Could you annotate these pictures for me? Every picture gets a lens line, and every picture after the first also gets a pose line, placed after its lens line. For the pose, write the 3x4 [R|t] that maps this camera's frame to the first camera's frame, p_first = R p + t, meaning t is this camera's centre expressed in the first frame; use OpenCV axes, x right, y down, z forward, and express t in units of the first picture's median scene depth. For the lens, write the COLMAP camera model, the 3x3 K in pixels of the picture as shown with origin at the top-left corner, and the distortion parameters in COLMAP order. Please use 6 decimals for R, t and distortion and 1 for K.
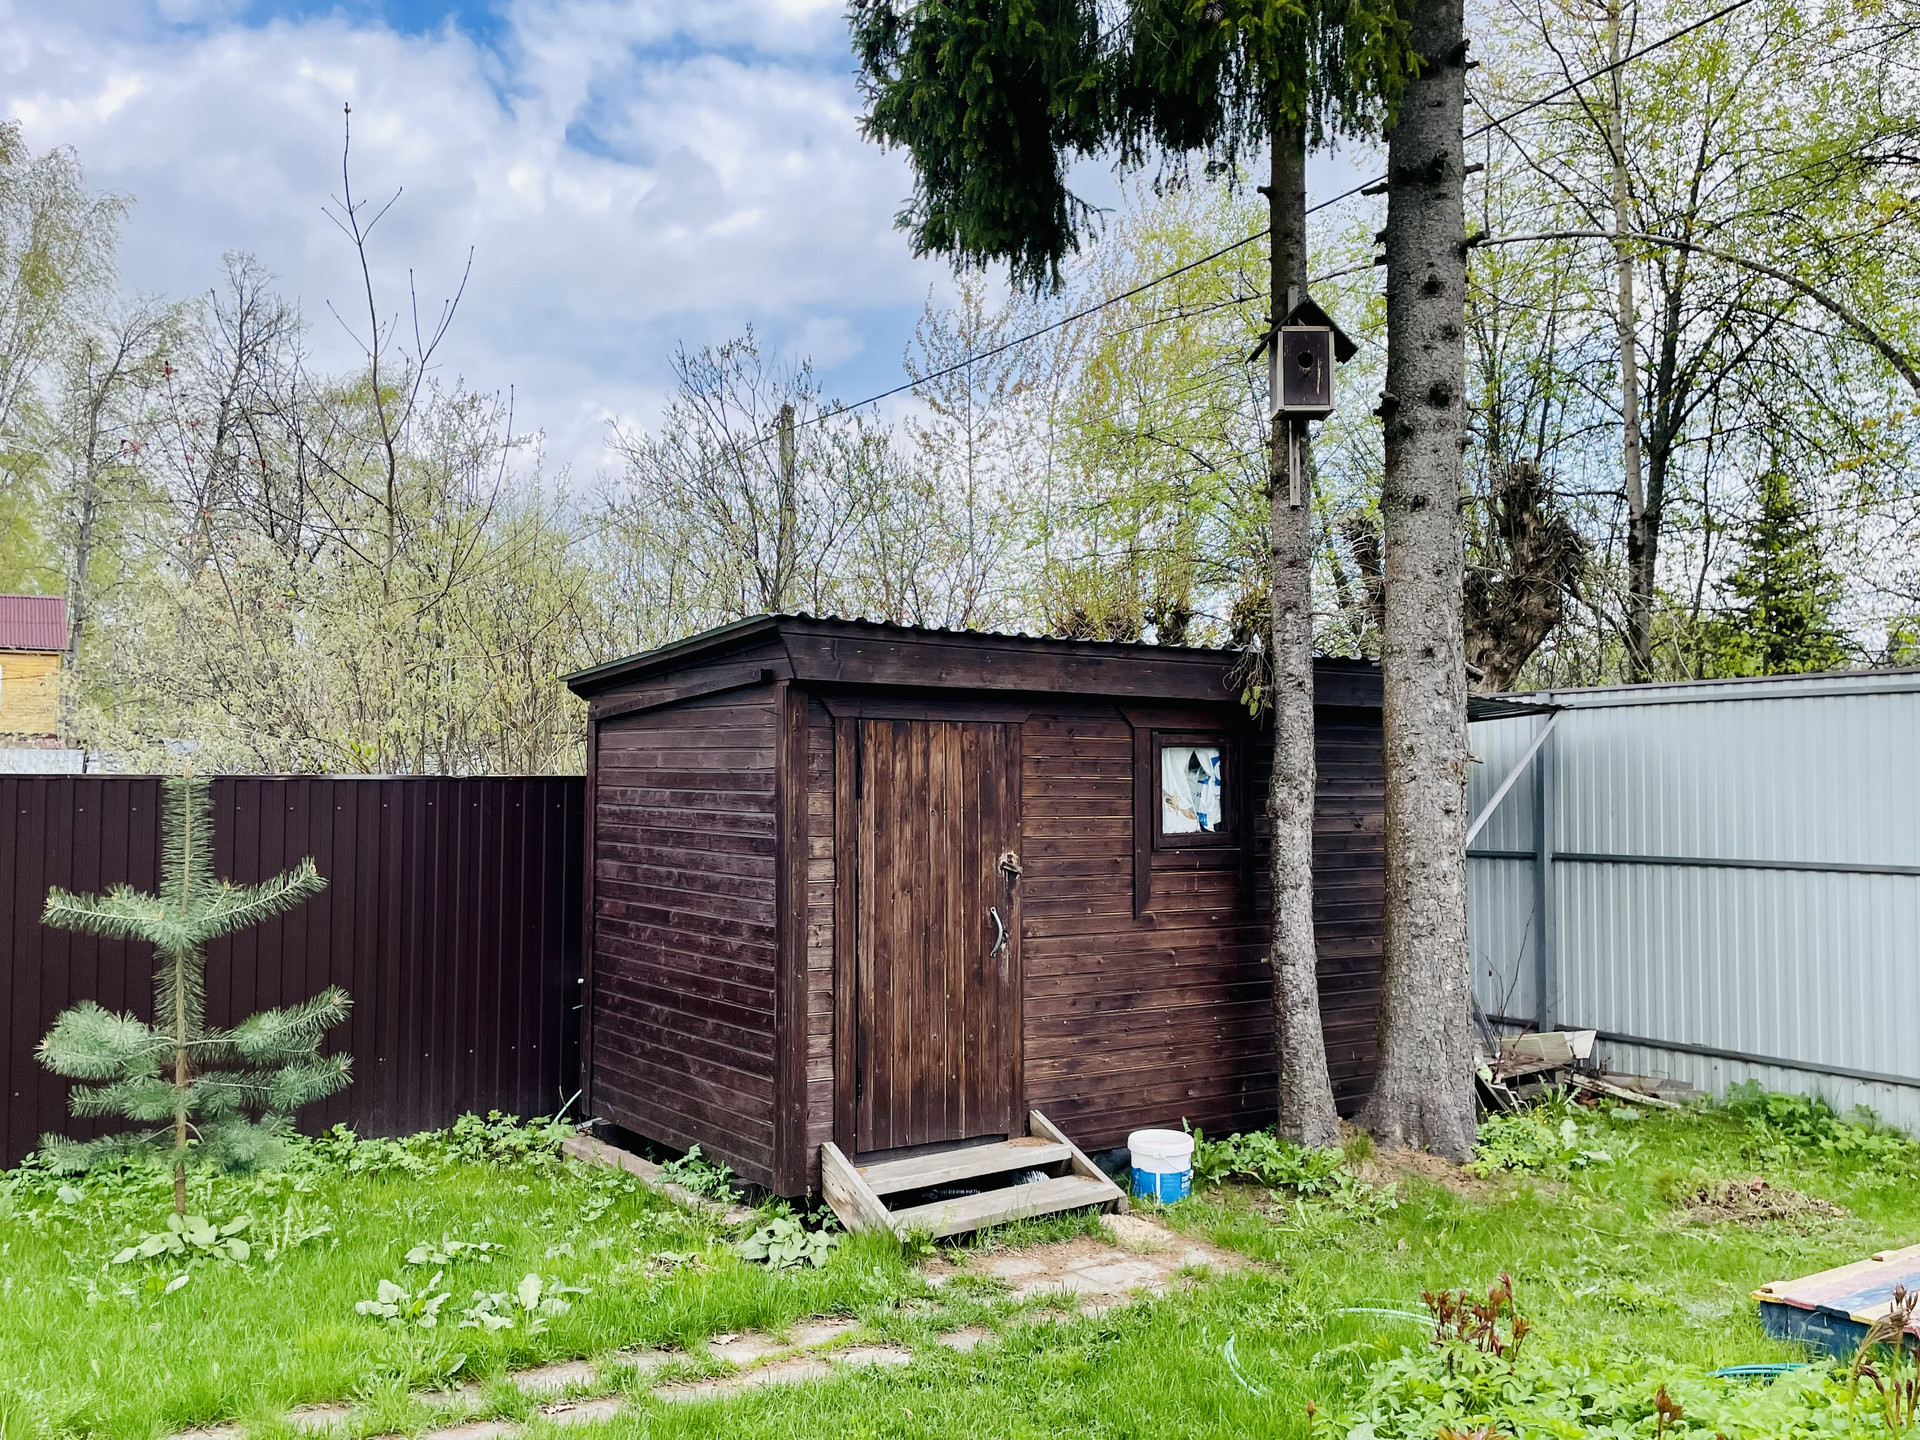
lens RADIAL K [[1654.6, 0, 948.7], [0, 1654.6, 724.4], [0, 0, 1]] dist [0.081367, -0.008493]
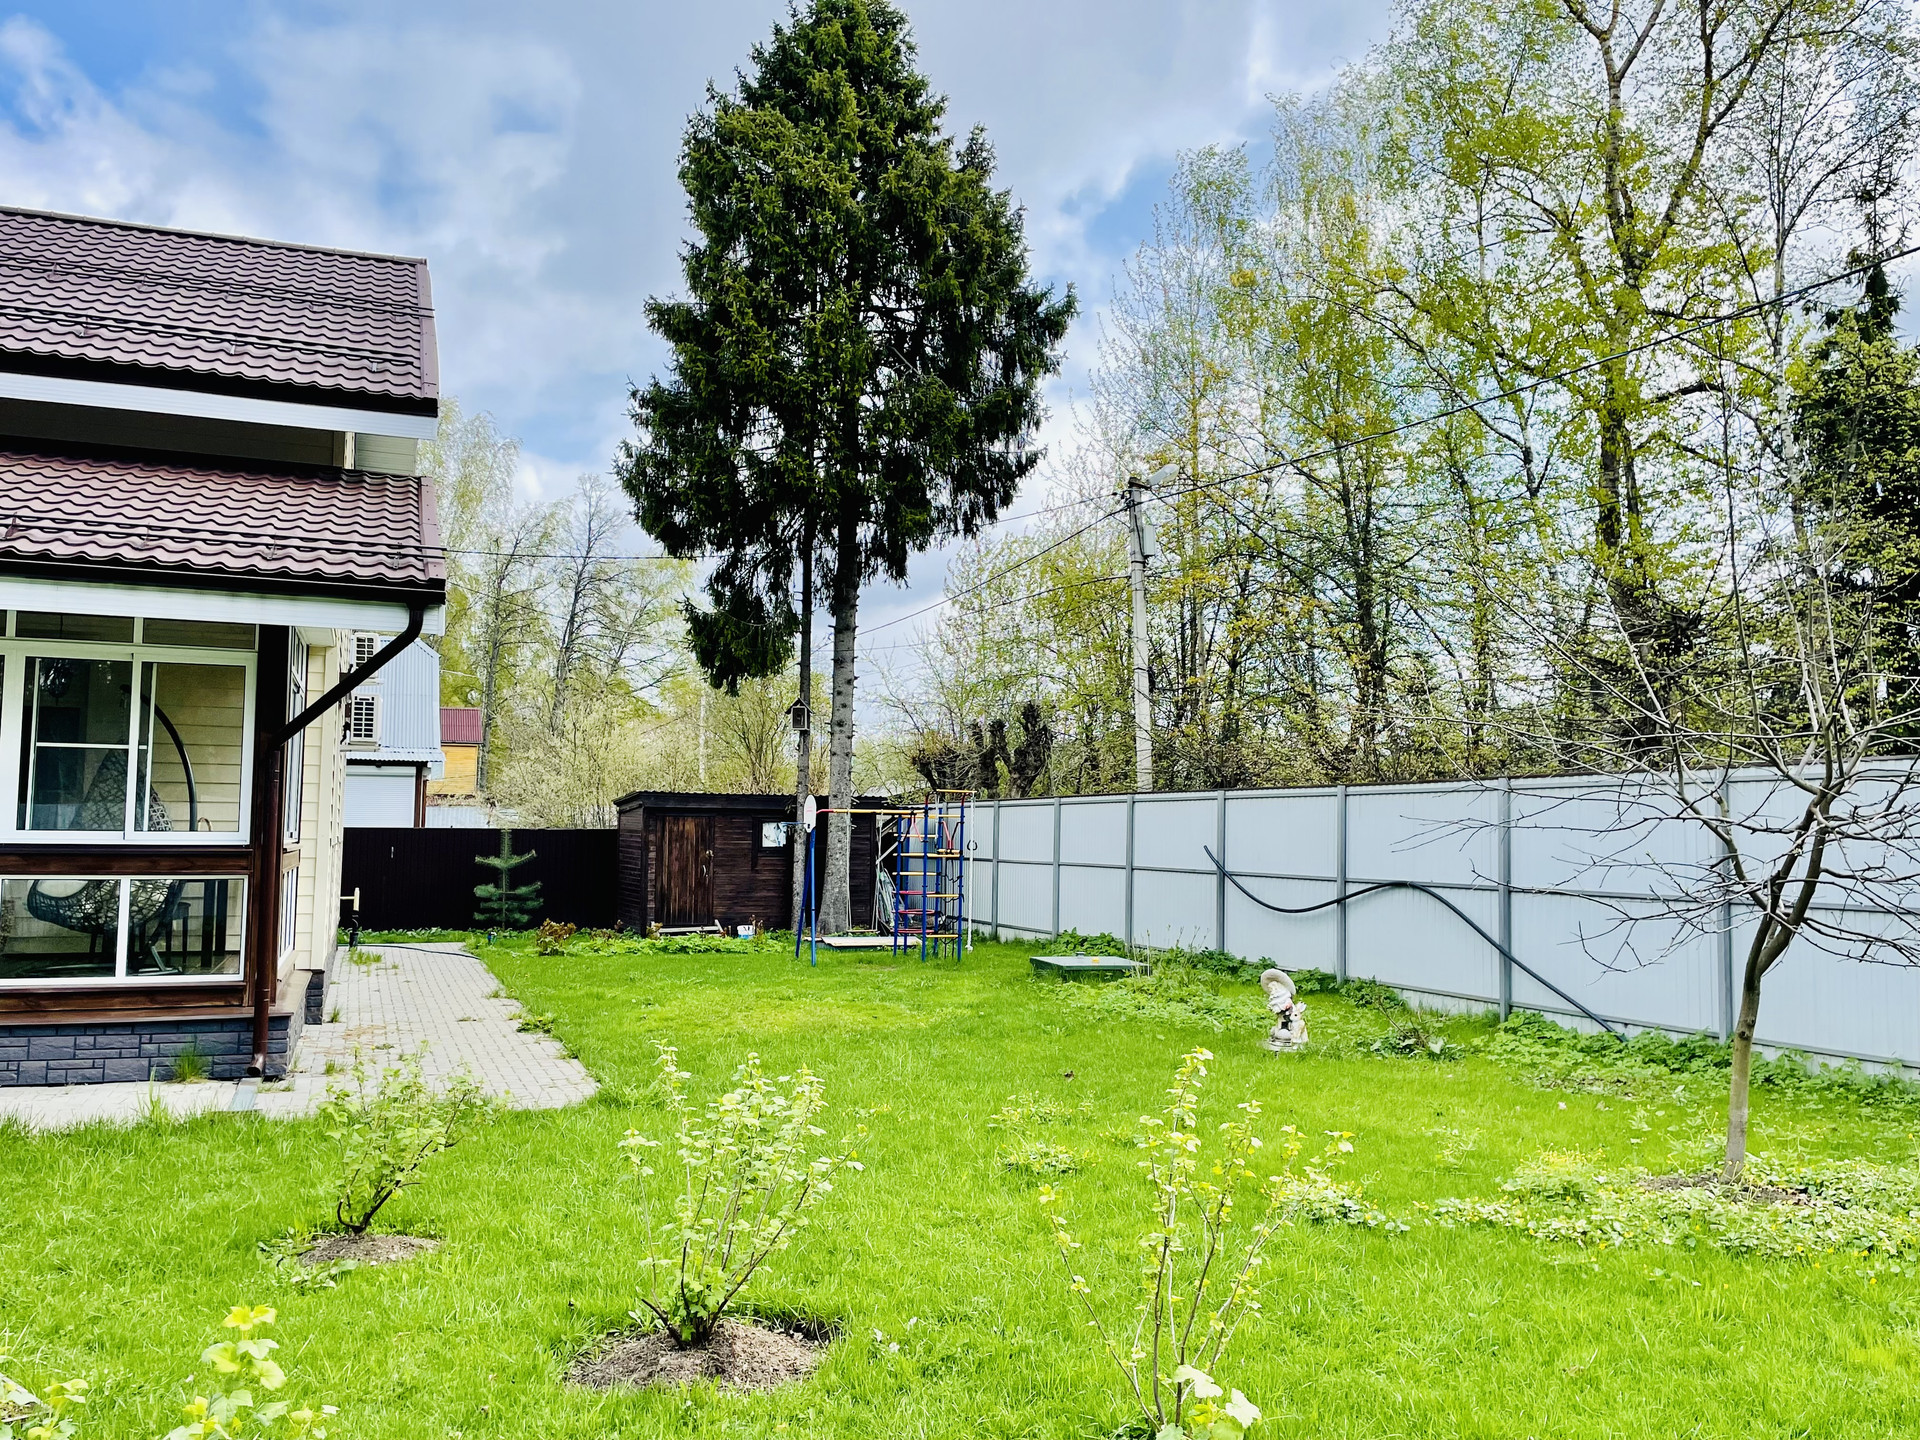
lens RADIAL K [[1549.7, 0, 968.3], [0, 1549.7, 722.2], [0, 0, 1]] dist [0.047238, -0.003072]
pose [[0.984046, -0.002150, -0.177903, 1.301250], [-0.002778, 0.999619, -0.027449, -0.125159], [0.177894, 0.027506, 0.983665, -2.482781]]
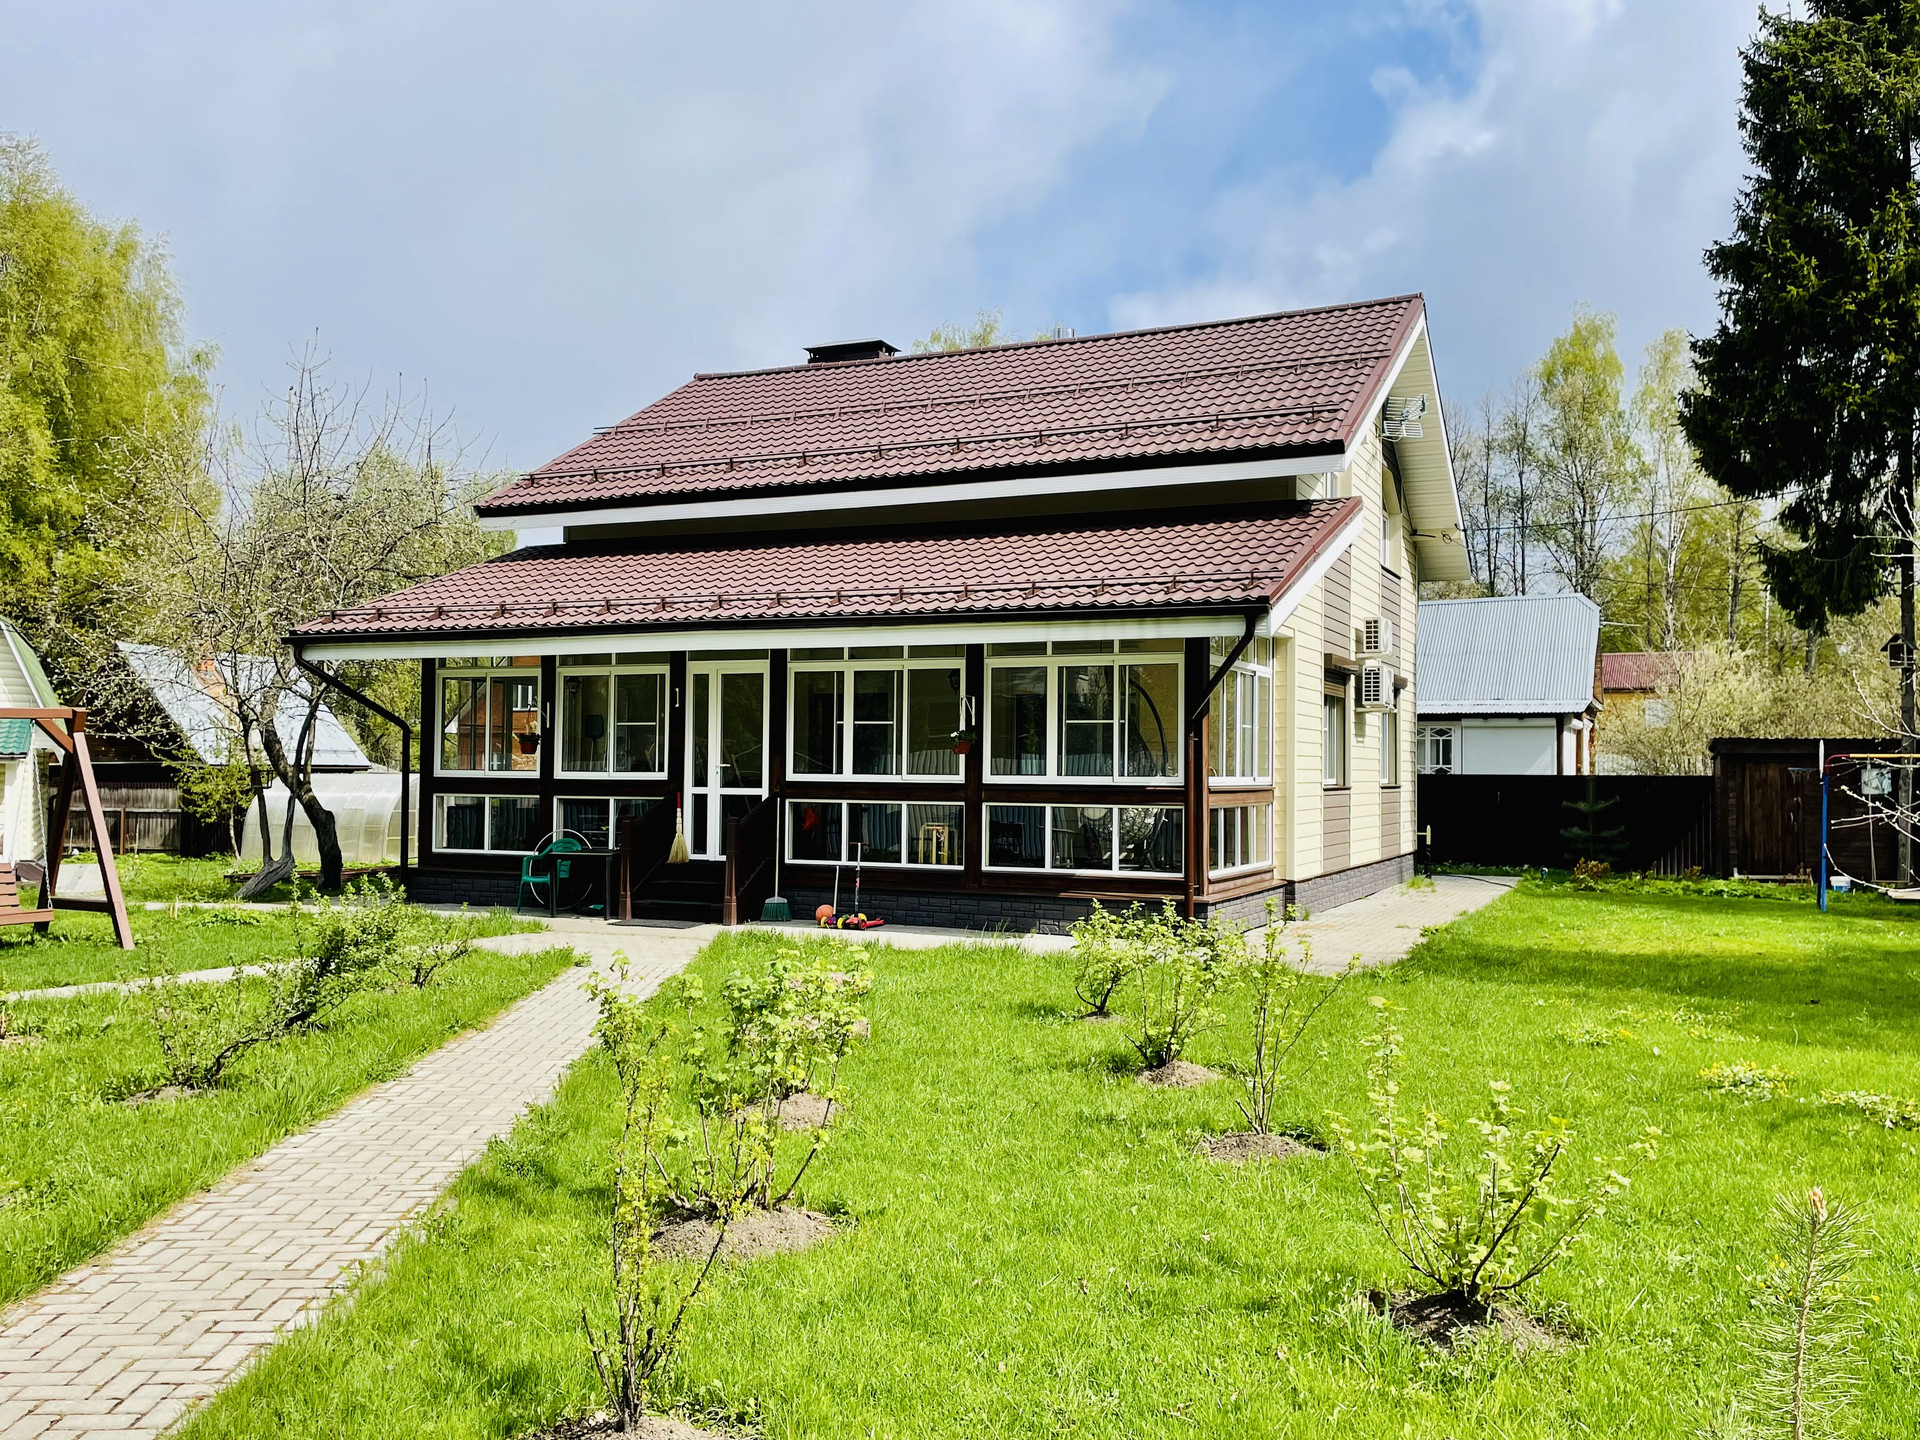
lens RADIAL K [[1654.6, 0, 963.0], [0, 1654.6, 719.8], [0, 0, 1]] dist [0.081367, -0.008493]
pose [[0.548484, -0.022882, -0.835848, 2.230481], [0.032136, 0.999464, -0.006274, -0.135800], [0.835543, -0.023420, 0.548925, -2.681775]]
